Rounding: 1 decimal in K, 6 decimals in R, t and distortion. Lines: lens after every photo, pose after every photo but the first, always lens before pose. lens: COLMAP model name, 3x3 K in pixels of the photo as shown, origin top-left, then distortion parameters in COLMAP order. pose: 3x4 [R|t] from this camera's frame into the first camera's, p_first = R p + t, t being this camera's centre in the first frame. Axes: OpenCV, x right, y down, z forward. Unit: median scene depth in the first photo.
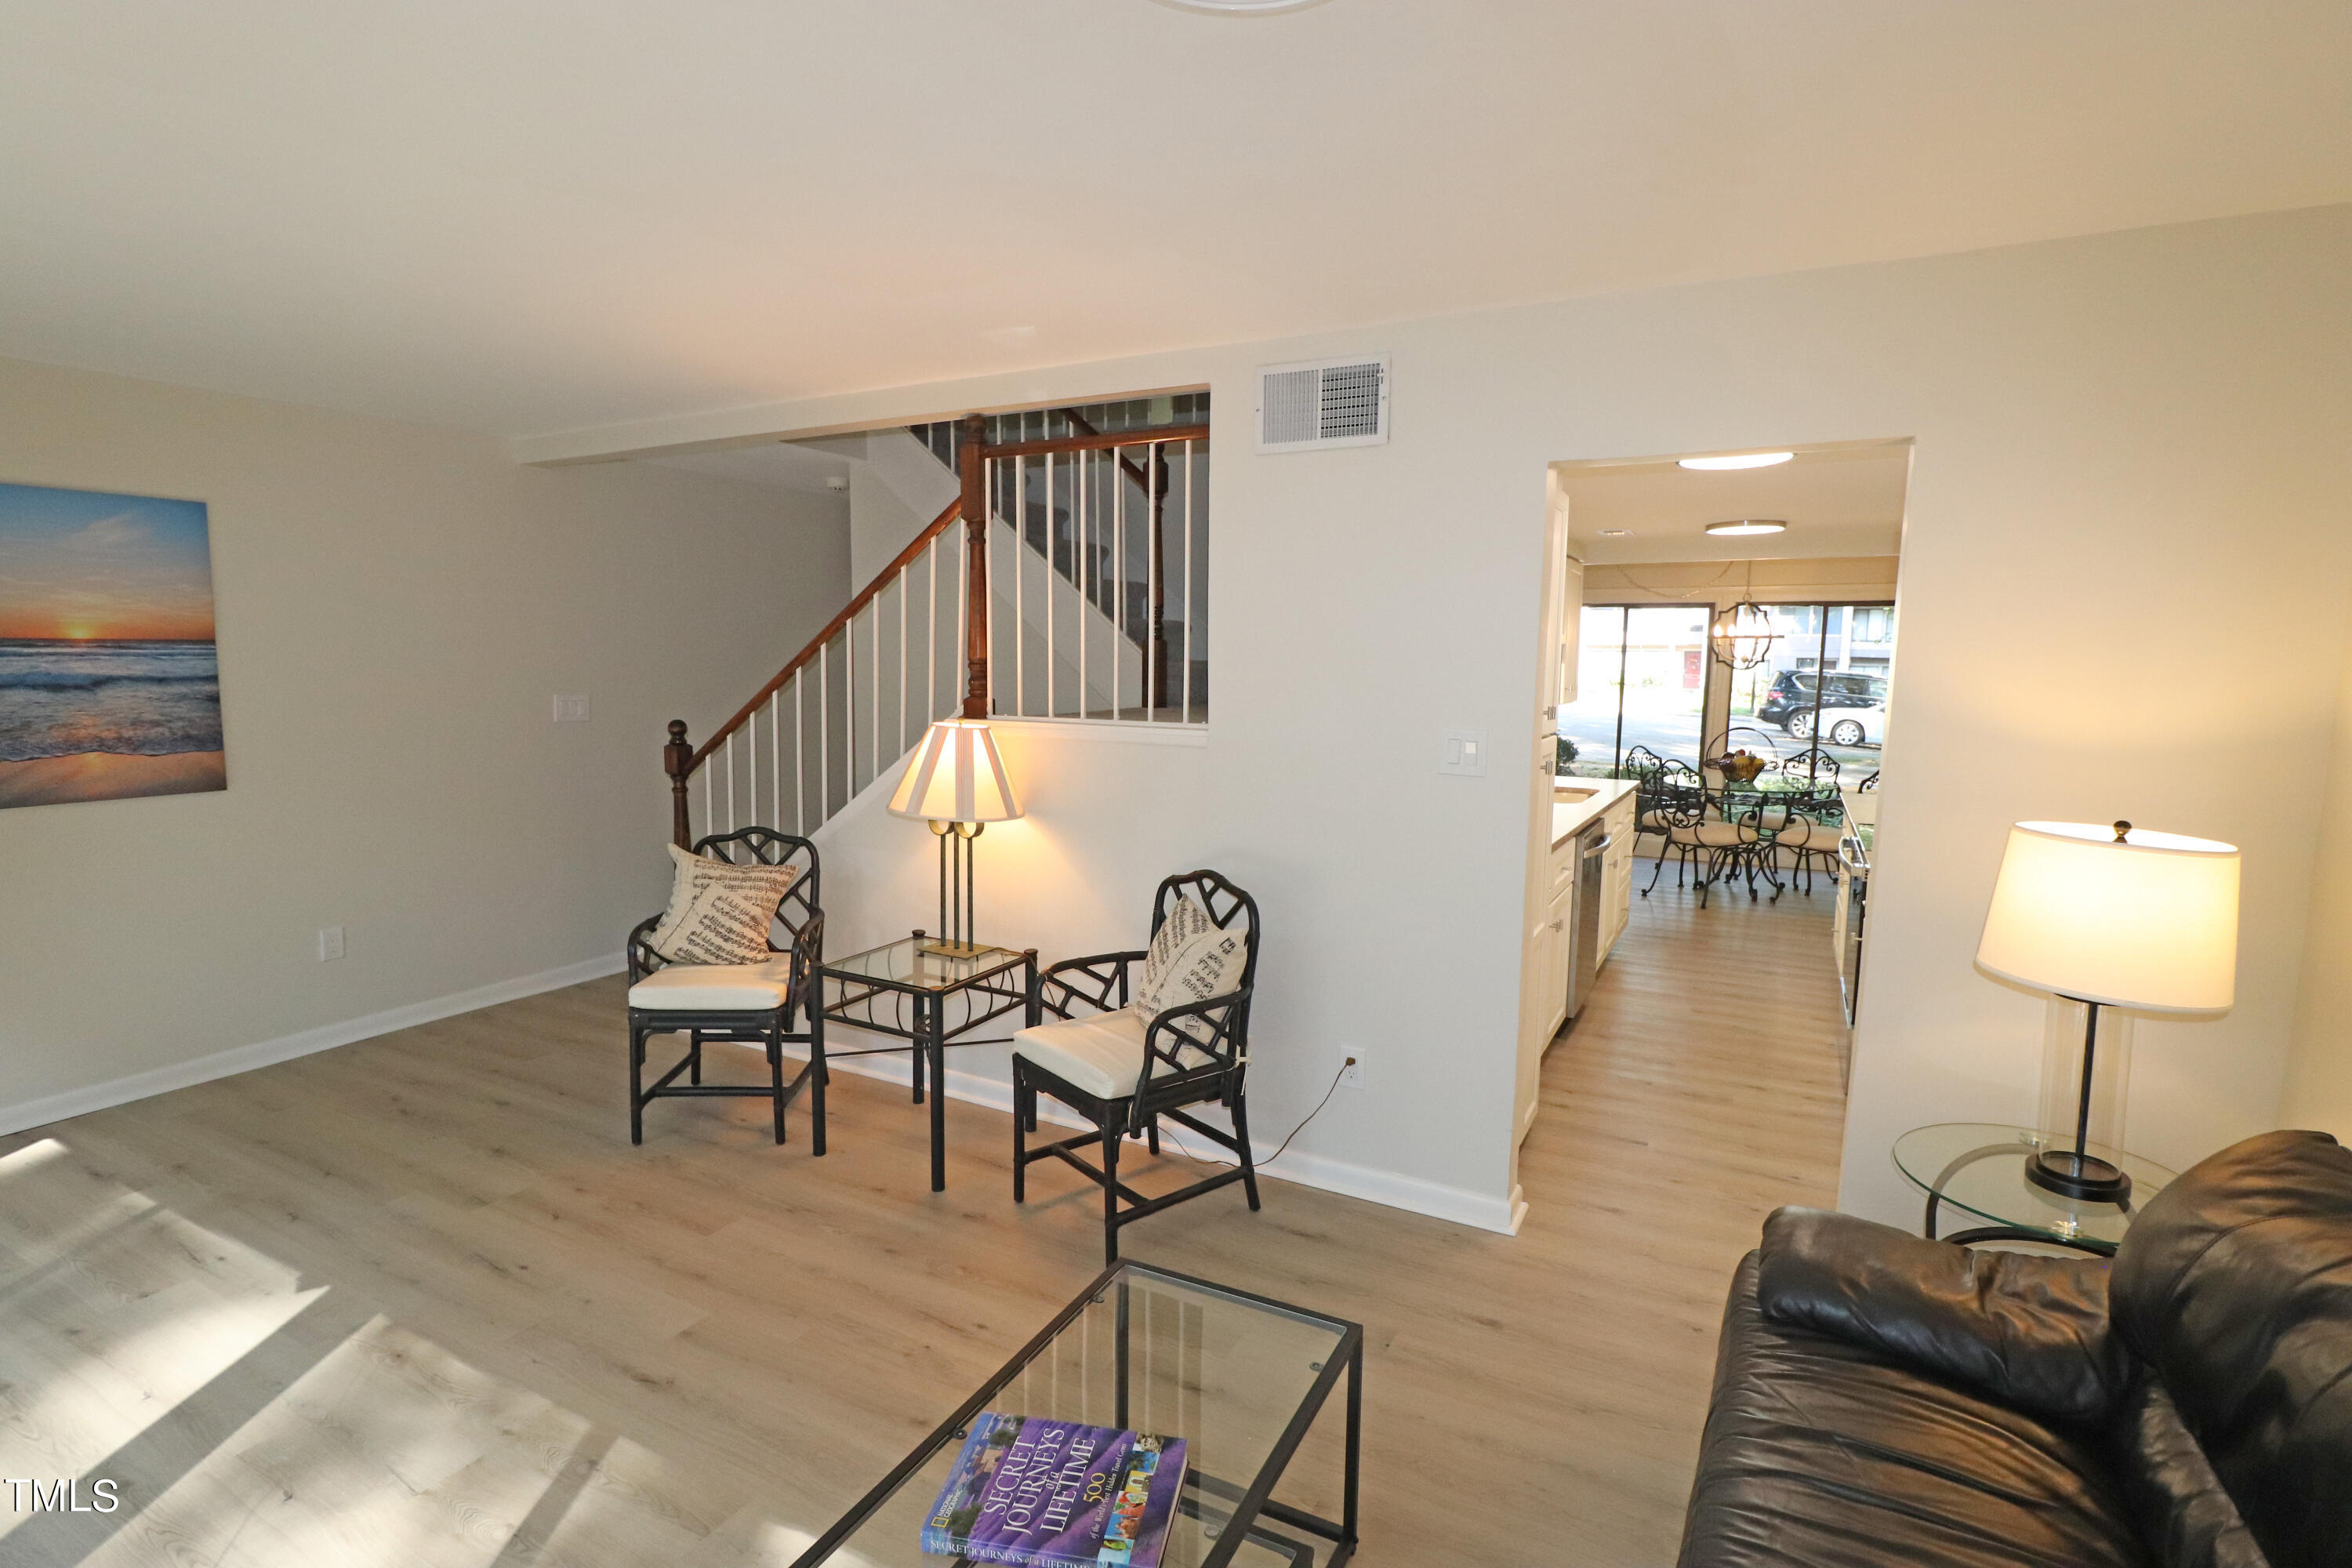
lens RADIAL K [[1133.5, 0, 1176.0], [0, 1133.5, 784.0], [0, 0, 1]] dist [-0.002766, -0.000537]
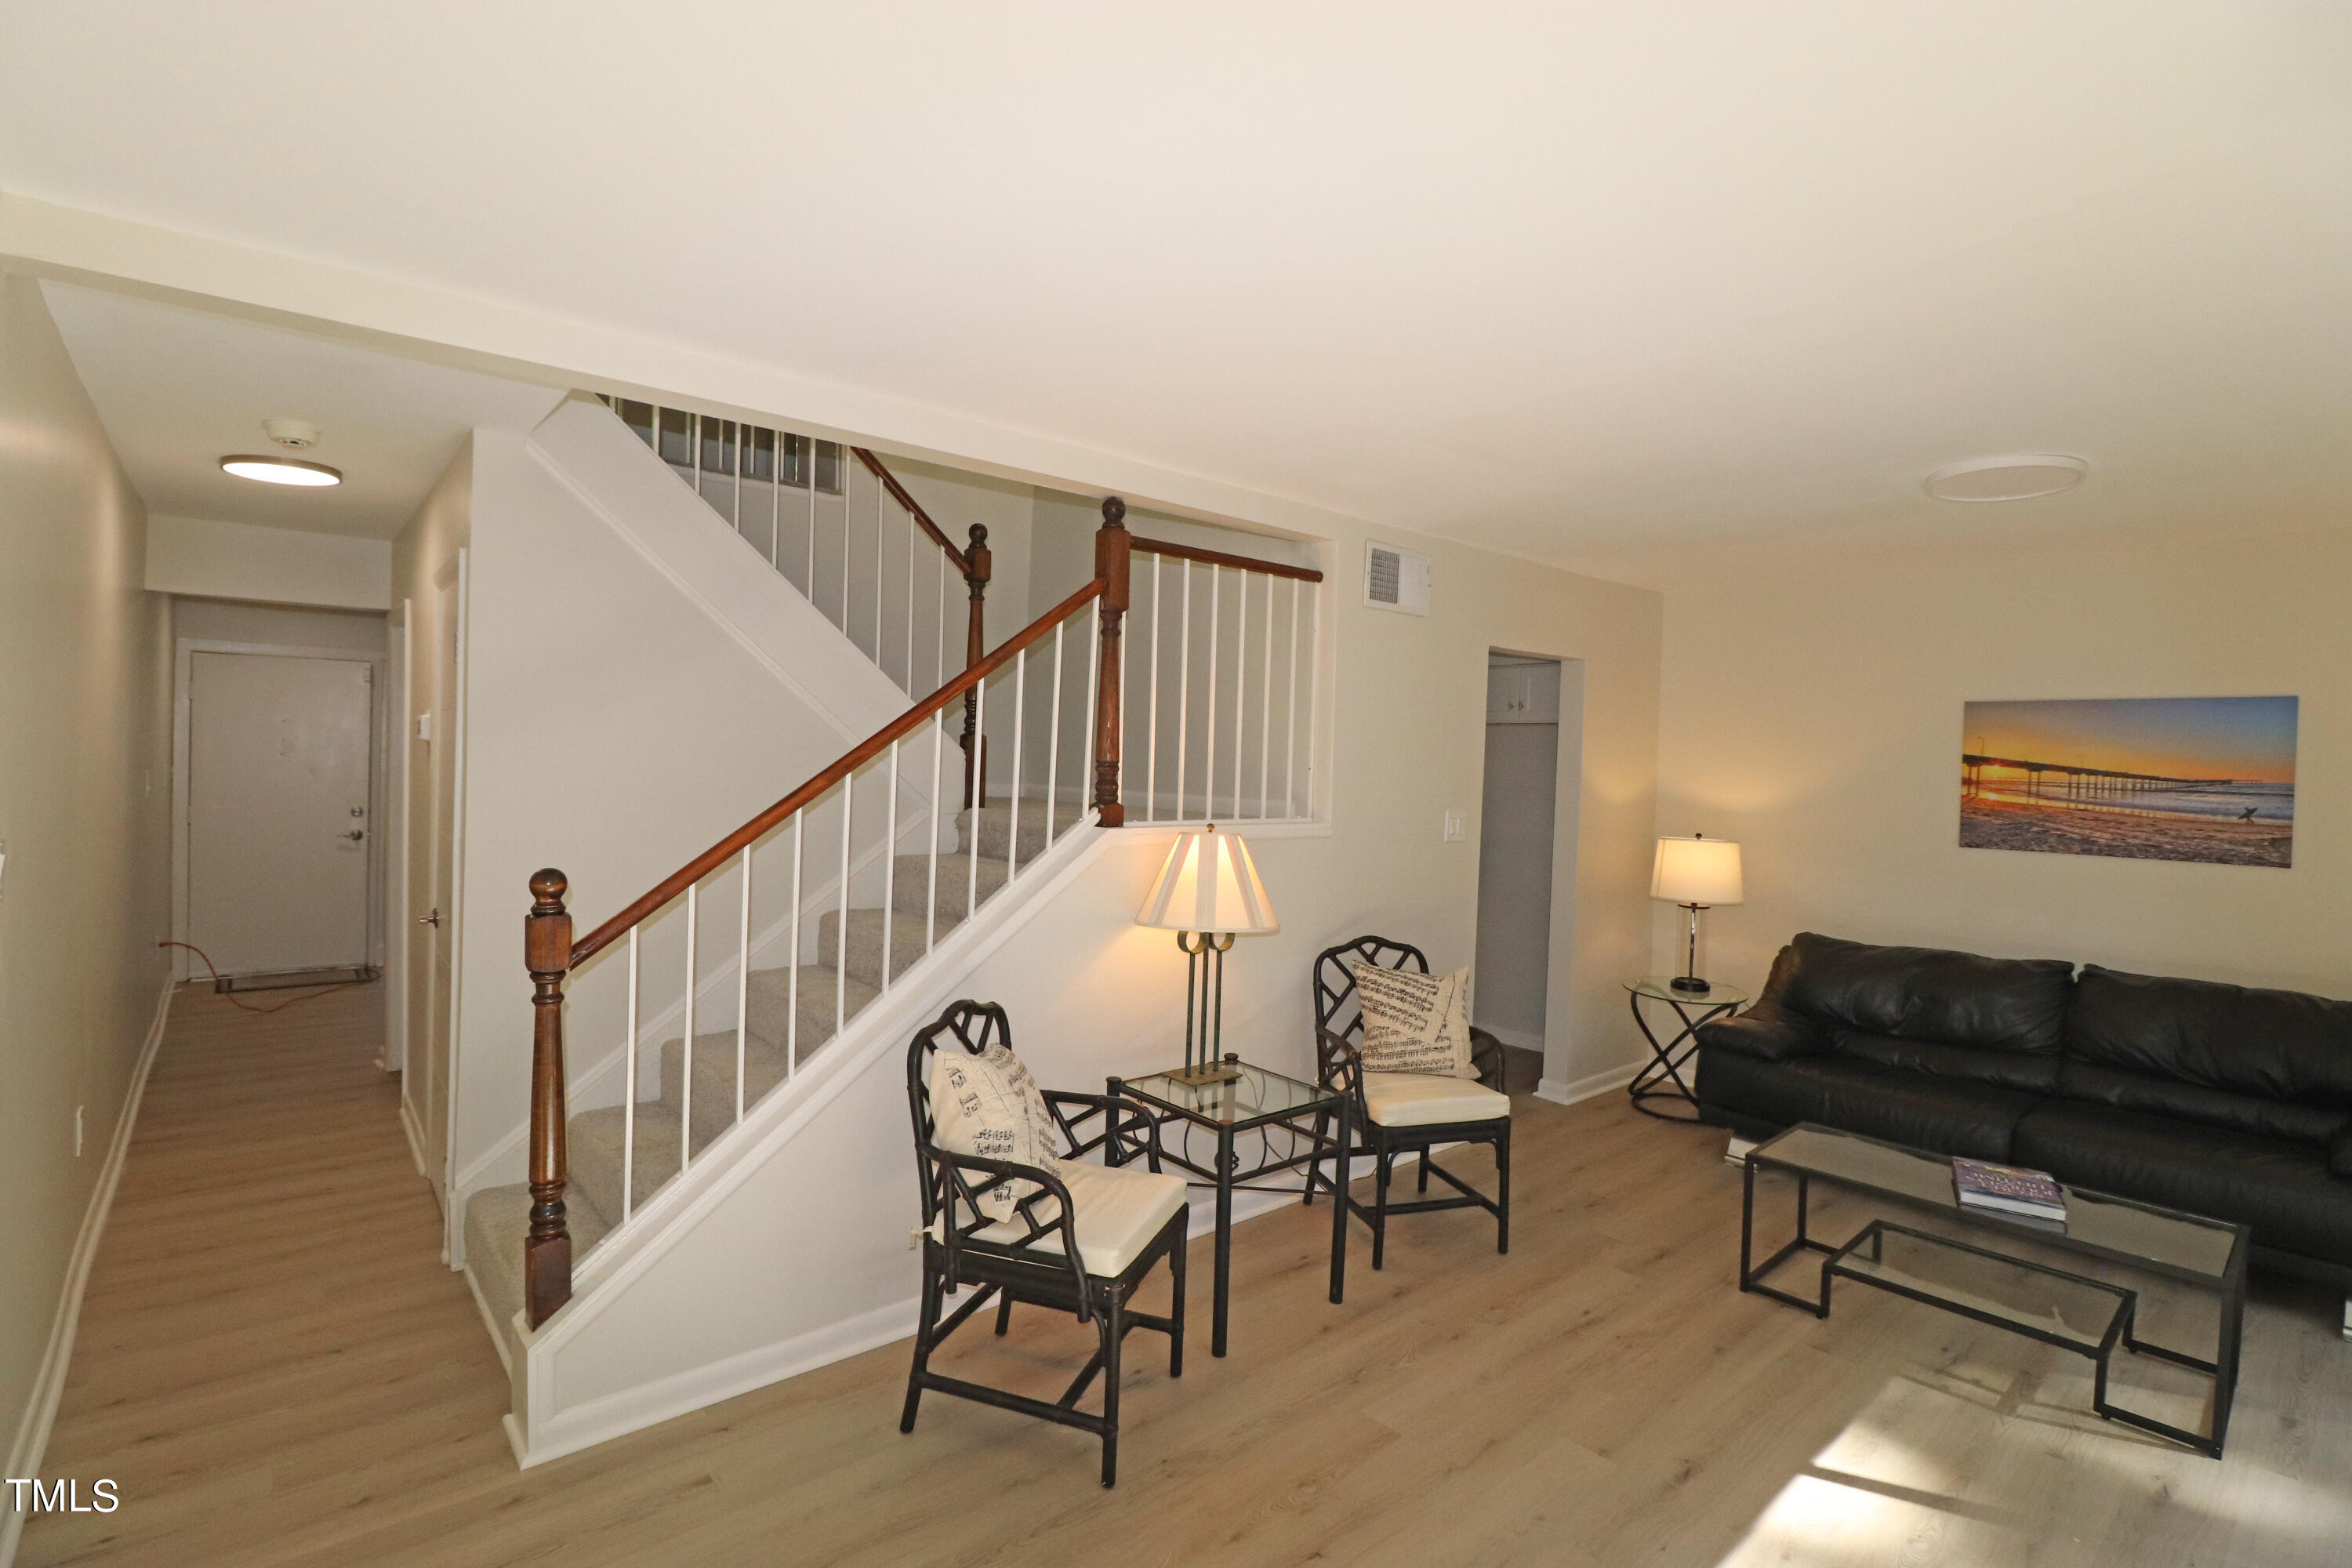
lens RADIAL K [[1095.8, 0, 1179.0], [0, 1095.8, 774.3], [0, 0, 1]] dist [0.002835, -0.000417]
pose [[0.357996, -0.017799, 0.933554, -1.034701], [0.075511, 0.997095, -0.009946, -0.091730], [-0.930665, 0.074055, 0.358300, 0.678396]]
